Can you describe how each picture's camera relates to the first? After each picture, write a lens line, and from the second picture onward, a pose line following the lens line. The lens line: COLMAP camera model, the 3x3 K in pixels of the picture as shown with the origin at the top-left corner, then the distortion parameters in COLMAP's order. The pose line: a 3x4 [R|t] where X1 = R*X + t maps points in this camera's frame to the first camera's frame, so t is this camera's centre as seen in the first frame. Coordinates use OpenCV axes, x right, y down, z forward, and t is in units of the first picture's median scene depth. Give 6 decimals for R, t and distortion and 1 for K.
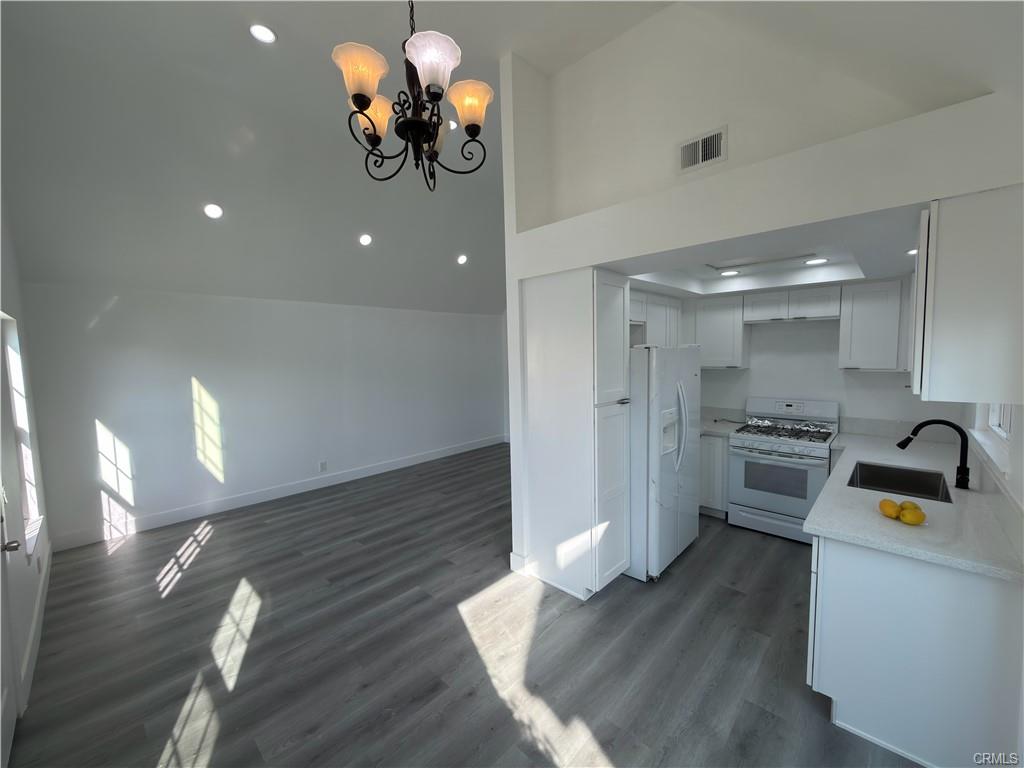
lens RADIAL K [[408.9, 0, 511.1], [0, 408.9, 383.9], [0, 0, 1]] dist [-0.000819, 0.000913]
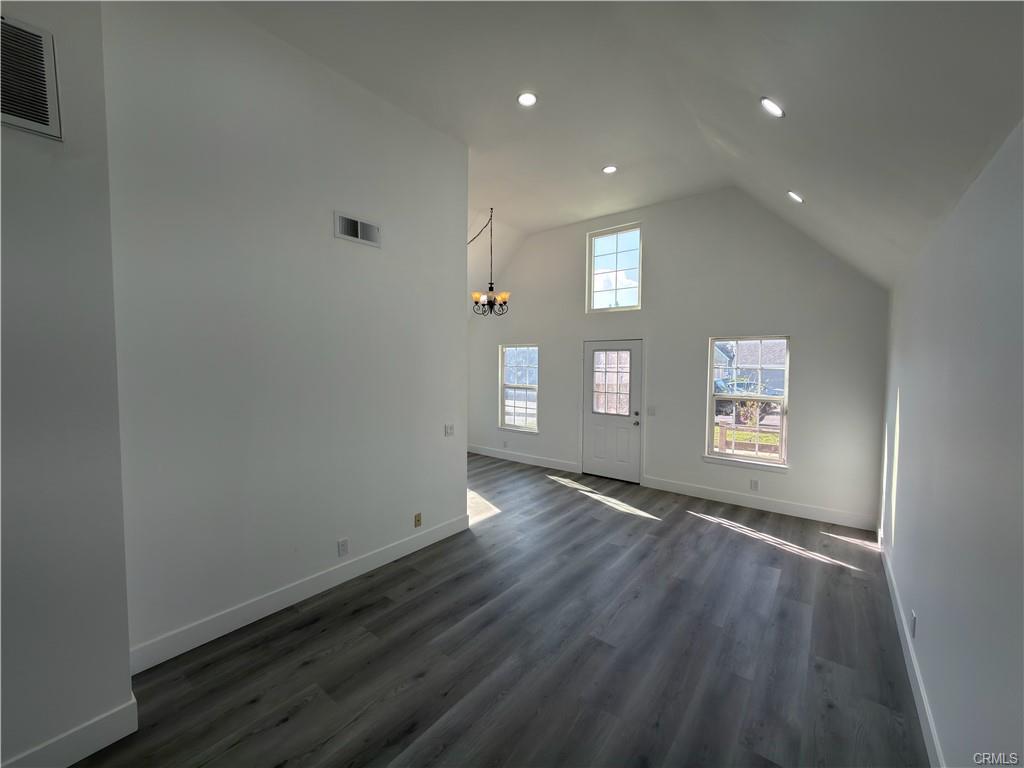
lens RADIAL K [[408.9, 0, 515.4], [0, 408.9, 378.2], [0, 0, 1]] dist [-0.000819, 0.000913]
pose [[-0.995196, 0.019996, -0.095838, -0.037376], [0.009090, 0.993563, 0.112913, -0.181657], [0.097478, 0.111500, -0.988972, 2.458662]]
